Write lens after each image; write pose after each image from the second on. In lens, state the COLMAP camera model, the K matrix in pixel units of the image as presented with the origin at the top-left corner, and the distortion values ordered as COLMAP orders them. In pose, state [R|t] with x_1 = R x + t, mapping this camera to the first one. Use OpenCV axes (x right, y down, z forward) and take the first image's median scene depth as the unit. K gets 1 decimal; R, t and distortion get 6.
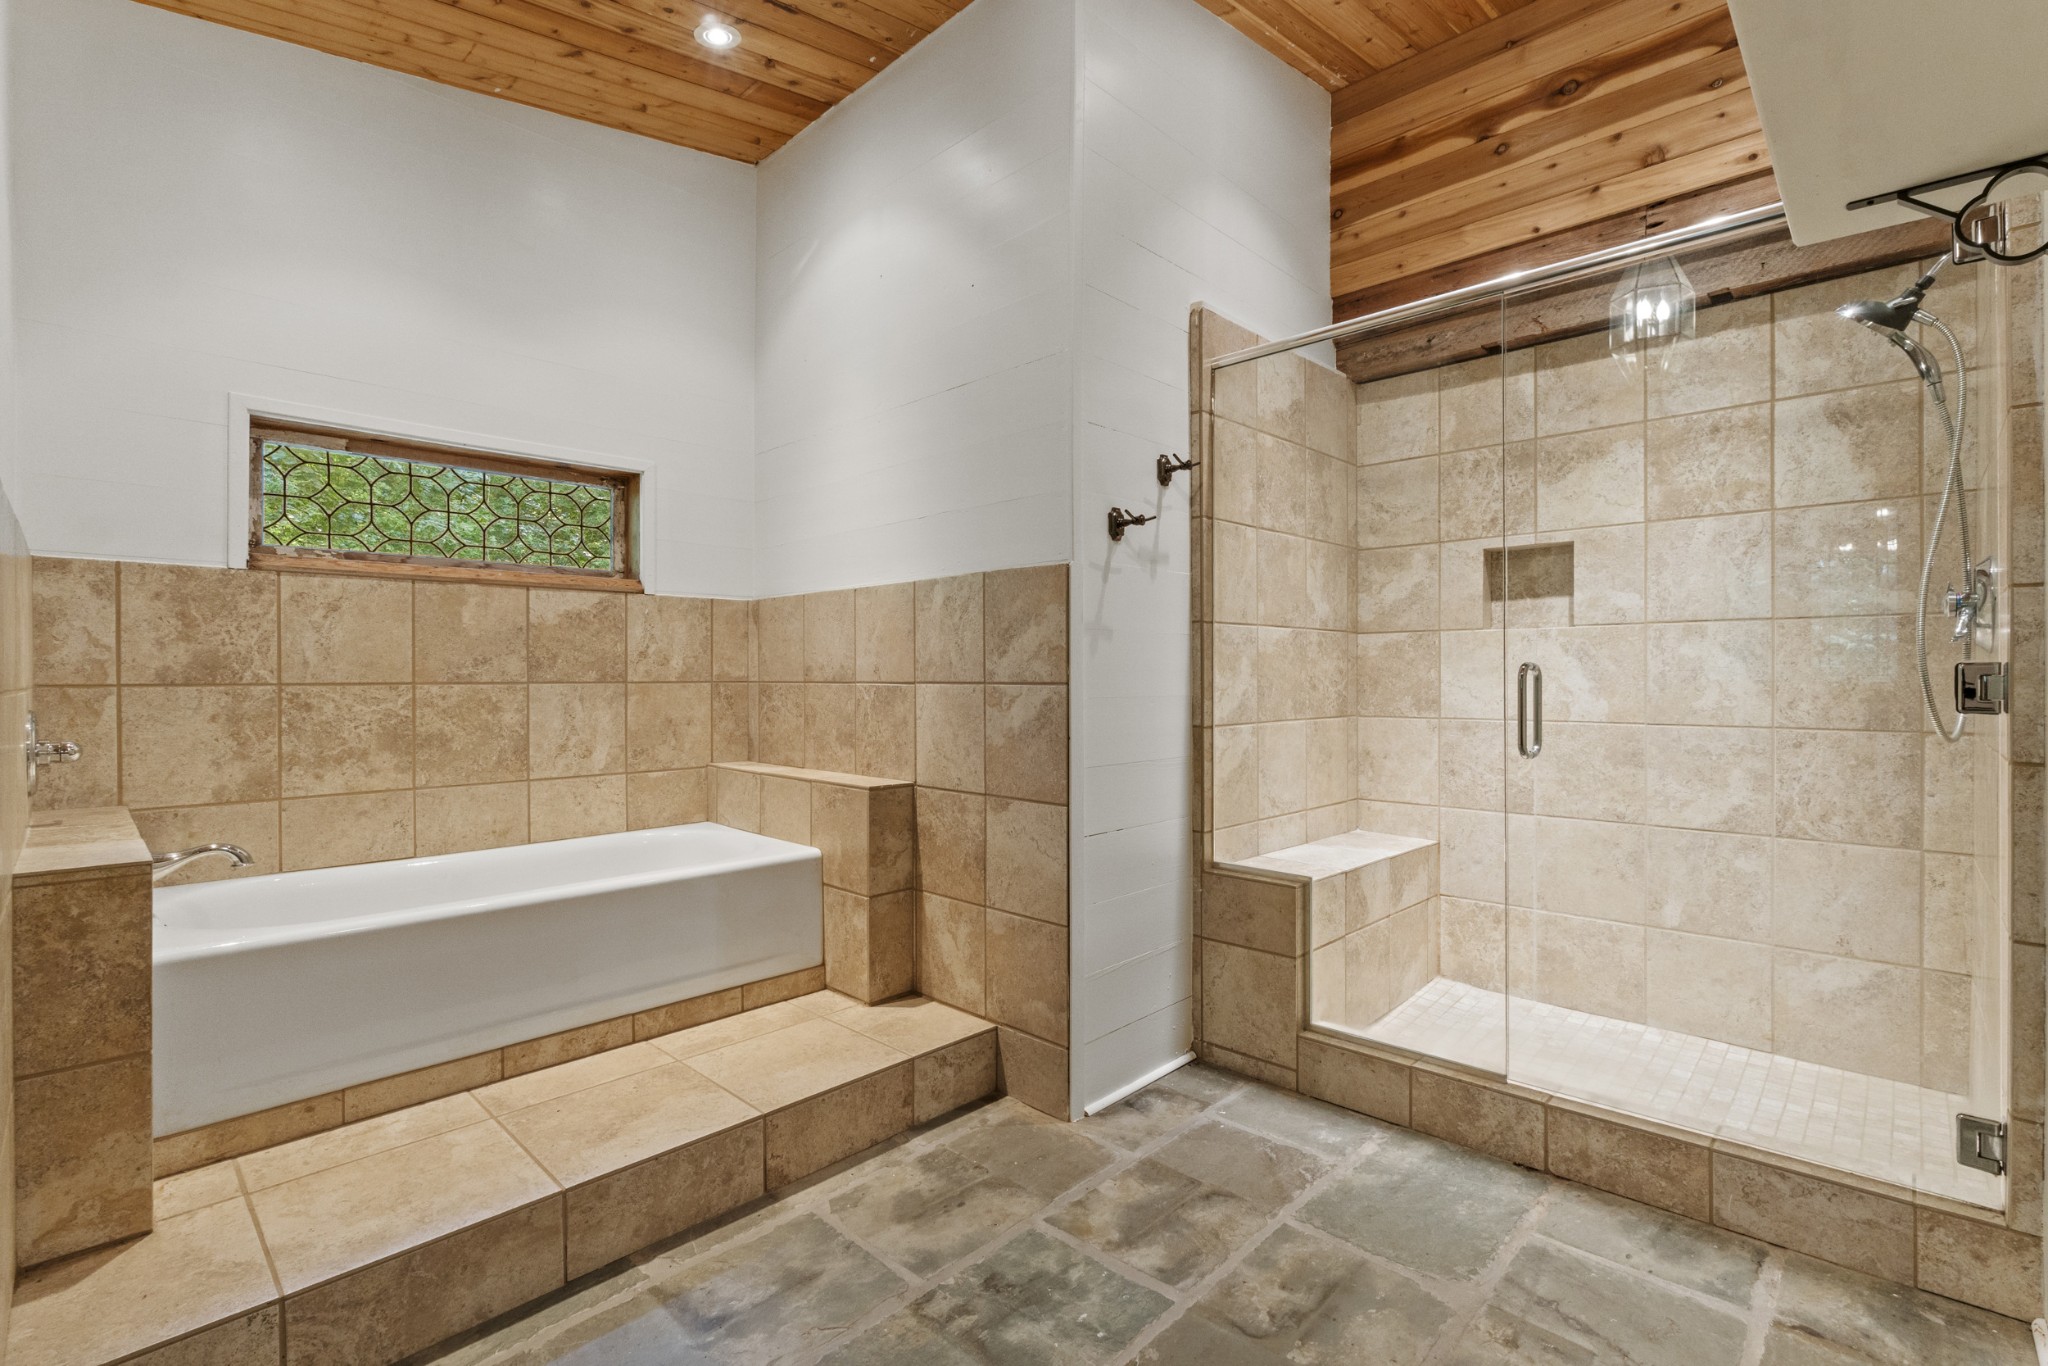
lens RADIAL K [[929.3, 0, 1044.4], [0, 929.3, 682.1], [0, 0, 1]] dist [-0.003932, -0.000340]
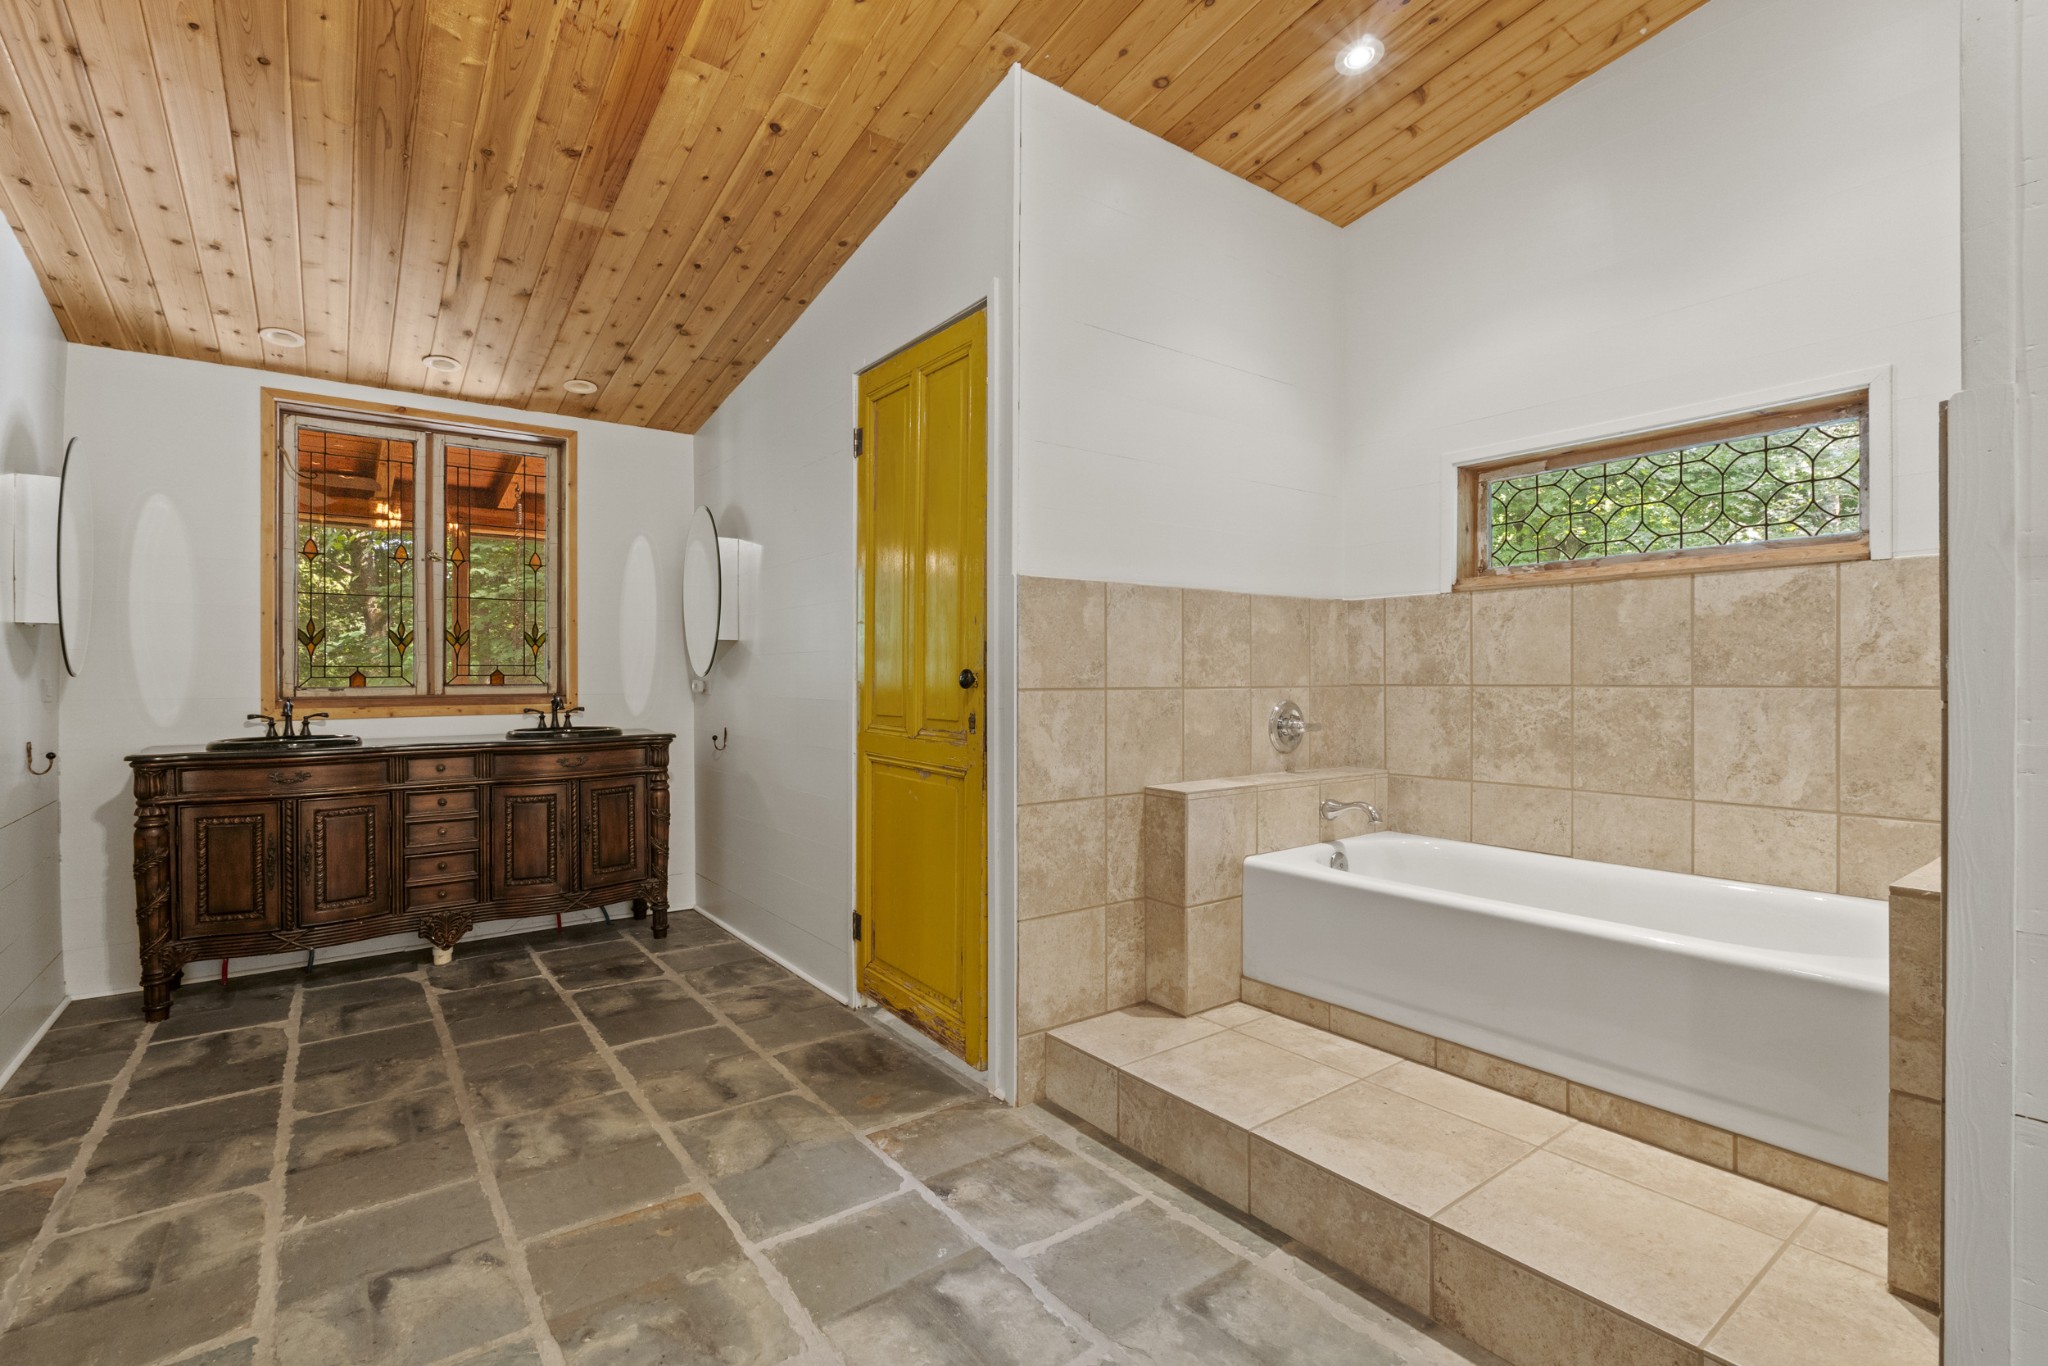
lens RADIAL K [[929.3, 0, 1044.8], [0, 929.3, 679.0], [0, 0, 1]] dist [-0.003932, -0.000340]
pose [[-0.154105, 0.003096, -0.988050, 0.419702], [-0.002833, 0.999990, 0.003576, -0.007948], [0.988050, 0.003350, -0.154095, 0.598801]]
